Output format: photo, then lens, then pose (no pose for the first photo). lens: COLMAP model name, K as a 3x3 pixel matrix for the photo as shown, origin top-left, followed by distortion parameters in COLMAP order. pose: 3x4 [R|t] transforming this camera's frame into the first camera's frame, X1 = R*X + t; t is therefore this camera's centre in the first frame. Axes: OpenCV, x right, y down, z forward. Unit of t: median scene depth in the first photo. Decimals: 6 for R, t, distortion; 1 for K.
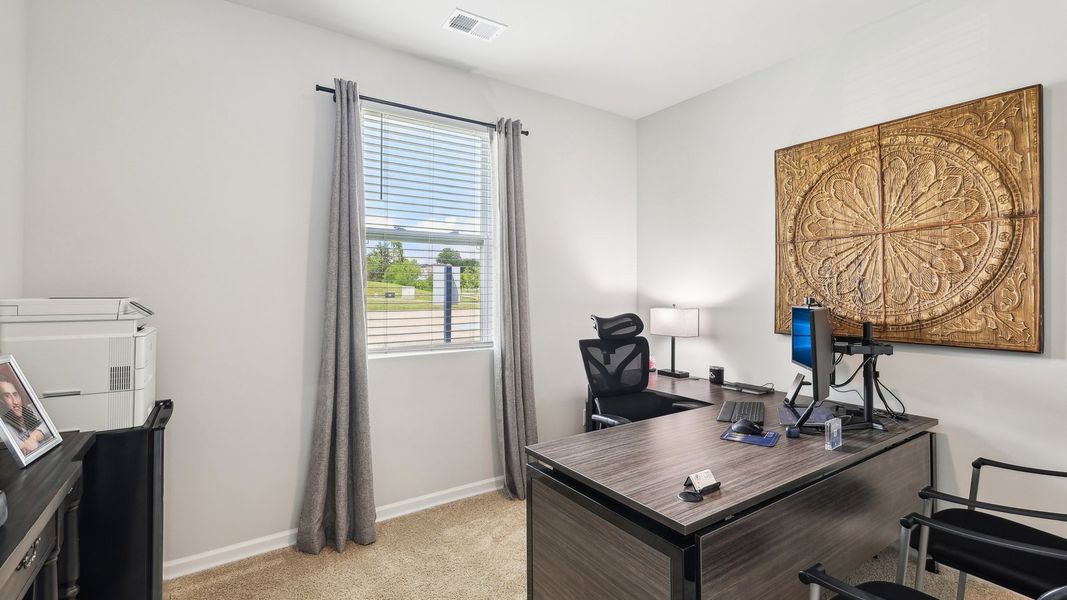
lens RADIAL K [[470.0, 0, 535.8], [0, 470.0, 302.4], [0, 0, 1]] dist [0.001359, 0.000188]
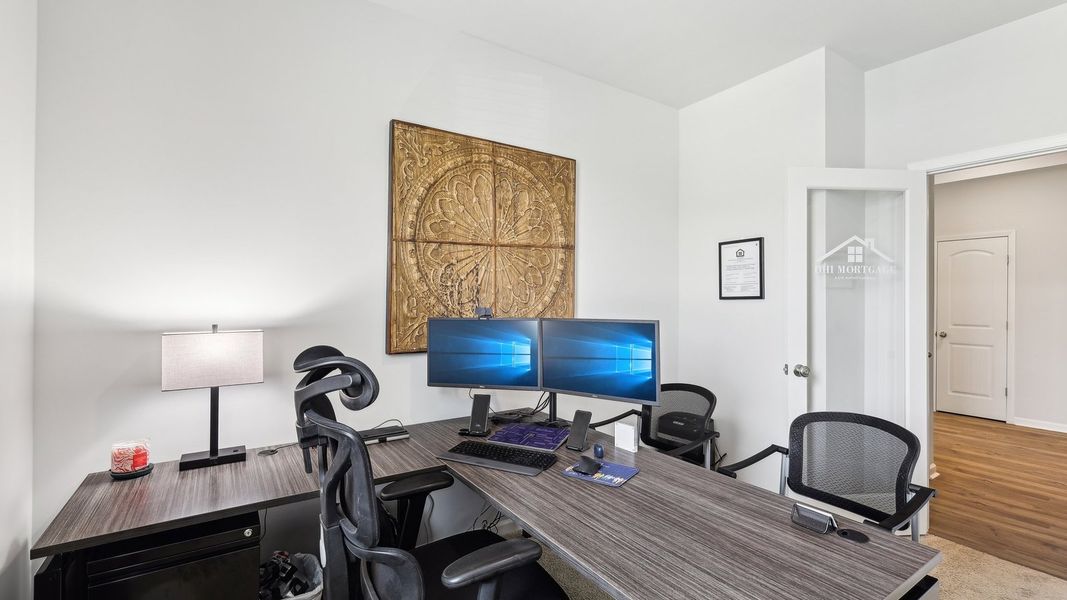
lens RADIAL K [[470.0, 0, 535.8], [0, 470.0, 302.4], [0, 0, 1]] dist [0.001359, 0.000188]
pose [[0.003476, -0.002098, 0.999992, -0.305853], [0.019405, 0.999810, 0.002031, -0.019878], [-0.999806, 0.019397, 0.003516, 0.873461]]
